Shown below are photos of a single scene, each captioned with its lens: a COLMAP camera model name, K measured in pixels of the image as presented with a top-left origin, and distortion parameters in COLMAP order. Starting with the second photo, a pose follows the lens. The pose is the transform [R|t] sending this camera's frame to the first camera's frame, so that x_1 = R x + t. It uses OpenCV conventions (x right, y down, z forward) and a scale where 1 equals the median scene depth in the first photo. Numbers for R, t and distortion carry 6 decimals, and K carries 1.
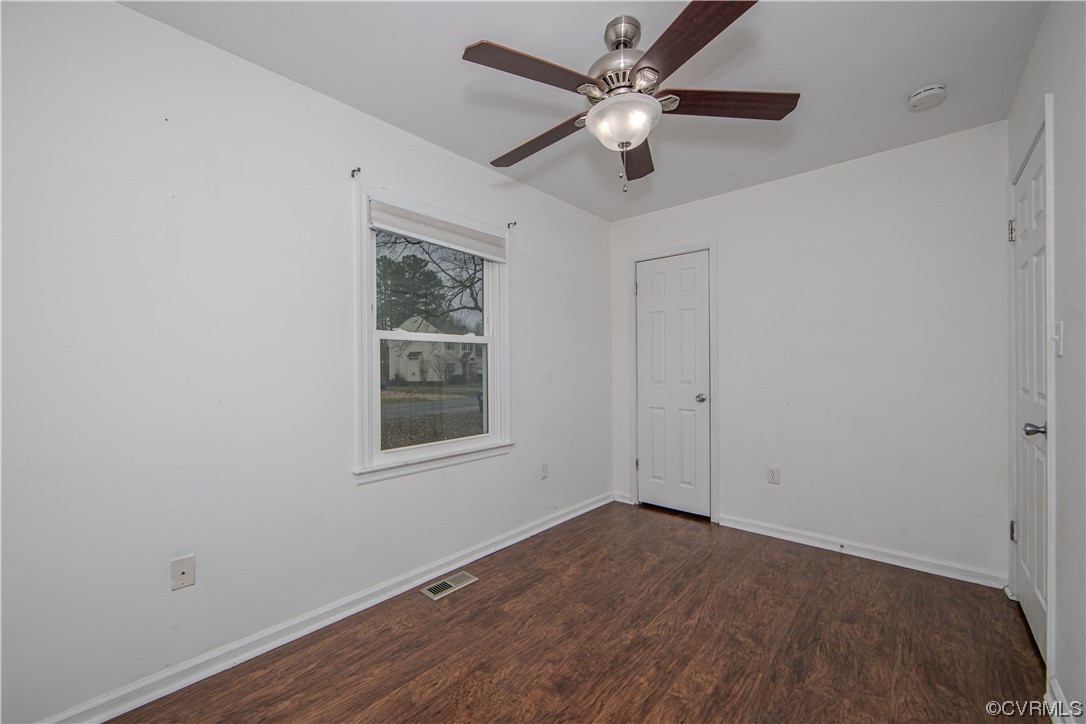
lens RADIAL K [[441.5, 0, 534.9], [0, 441.5, 361.7], [0, 0, 1]] dist [-0.004346, -0.000615]
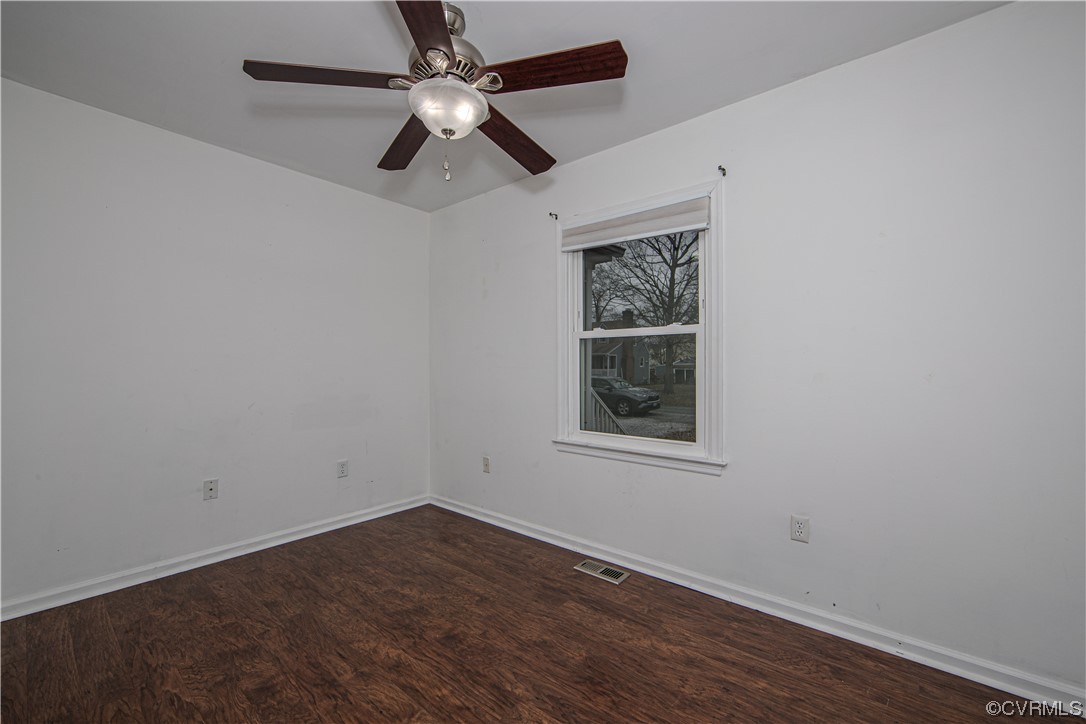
lens RADIAL K [[441.5, 0, 547.0], [0, 441.5, 364.4], [0, 0, 1]] dist [-0.004346, -0.000615]
pose [[0.030855, 0.000553, -0.999524, 0.954317], [0.010966, 0.999939, 0.000892, 0.019018], [0.999464, -0.010989, 0.030847, 0.957756]]
